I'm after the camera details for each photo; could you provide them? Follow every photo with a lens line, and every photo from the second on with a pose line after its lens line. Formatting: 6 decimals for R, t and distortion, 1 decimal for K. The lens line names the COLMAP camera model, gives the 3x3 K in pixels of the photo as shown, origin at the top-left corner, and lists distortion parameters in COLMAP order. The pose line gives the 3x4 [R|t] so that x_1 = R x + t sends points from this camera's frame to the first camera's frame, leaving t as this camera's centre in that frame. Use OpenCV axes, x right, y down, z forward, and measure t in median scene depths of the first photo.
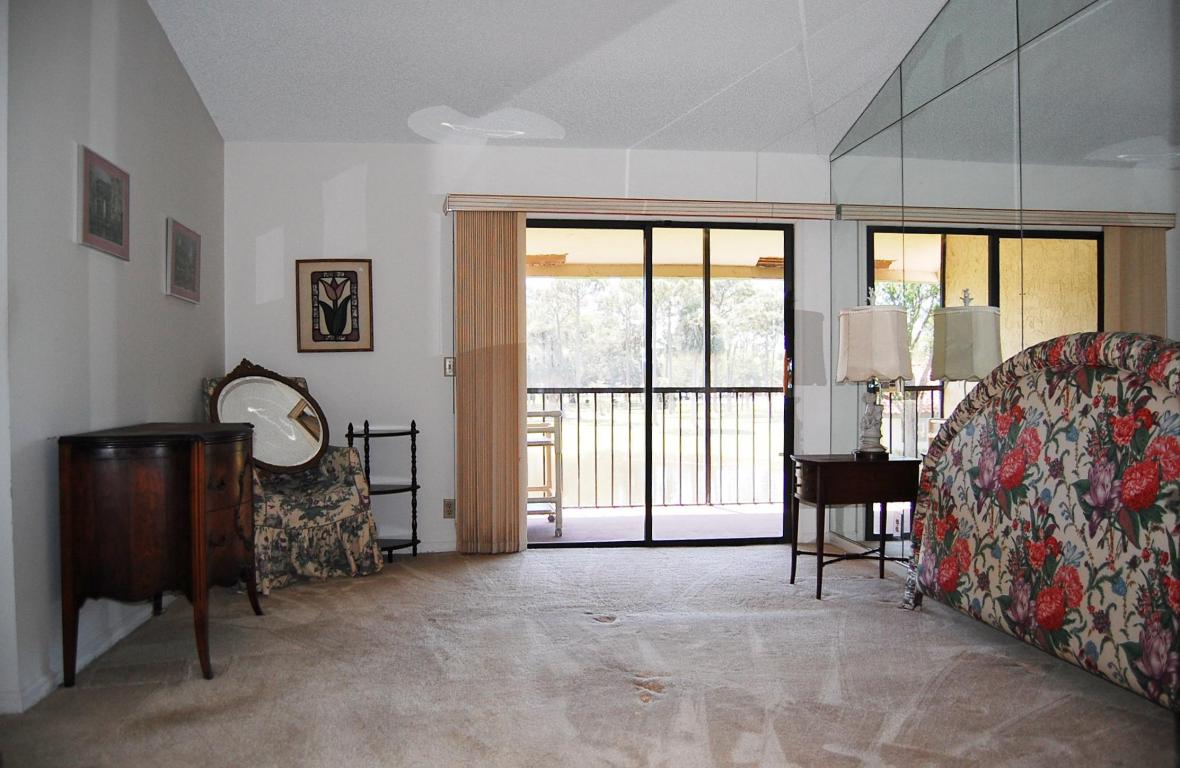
lens RADIAL K [[950.7, 0, 587.9], [0, 950.7, 383.4], [0, 0, 1]] dist [-0.090682, 0.036491]
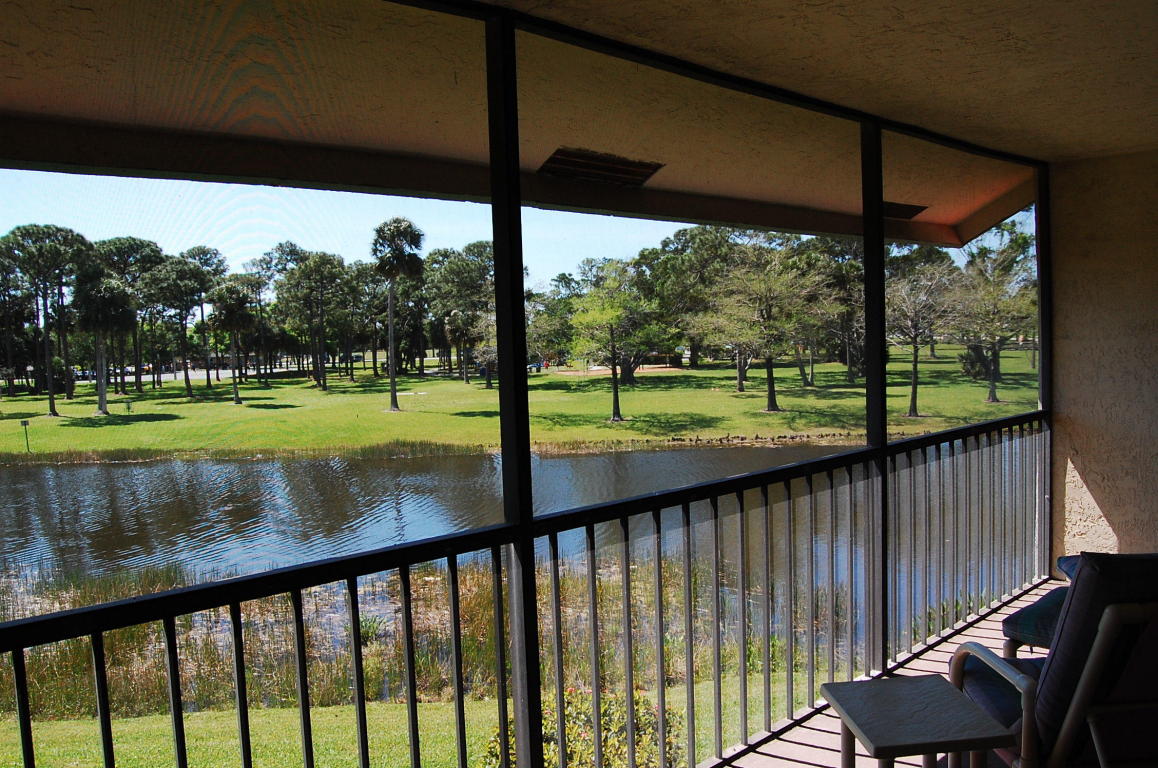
lens RADIAL K [[903.4, 0, 580.6], [0, 903.4, 380.1], [0, 0, 1]] dist [-0.092839, 0.031769]
pose [[0.809292, -0.054801, 0.584844, -0.045584], [0.034804, 0.998363, 0.045387, -0.101064], [-0.586374, -0.016376, 0.809875, 1.507500]]
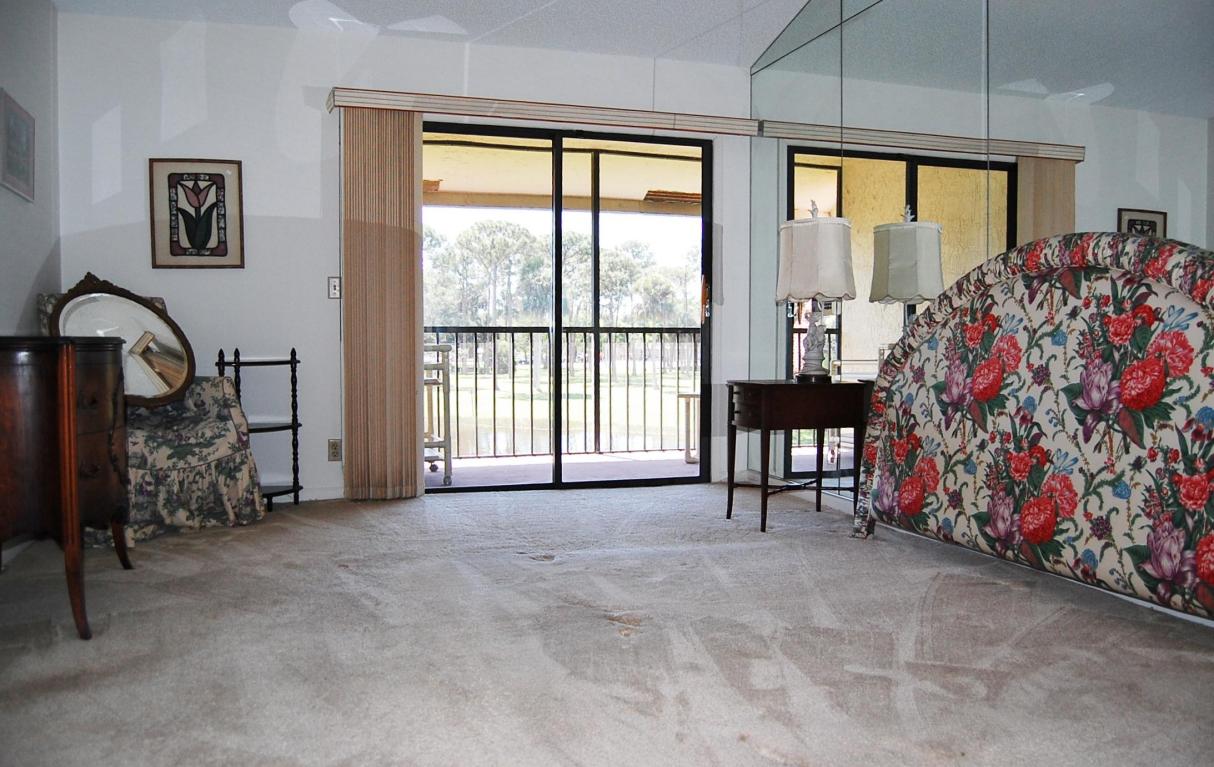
lens RADIAL K [[996.3, 0, 609.2], [0, 996.3, 385.5], [0, 0, 1]] dist [-0.082965, 0.024709]
pose [[0.981837, -0.004672, 0.189670, -0.096251], [-0.002268, 0.999336, 0.036357, 0.052661], [-0.189714, -0.036127, 0.981175, 0.076405]]
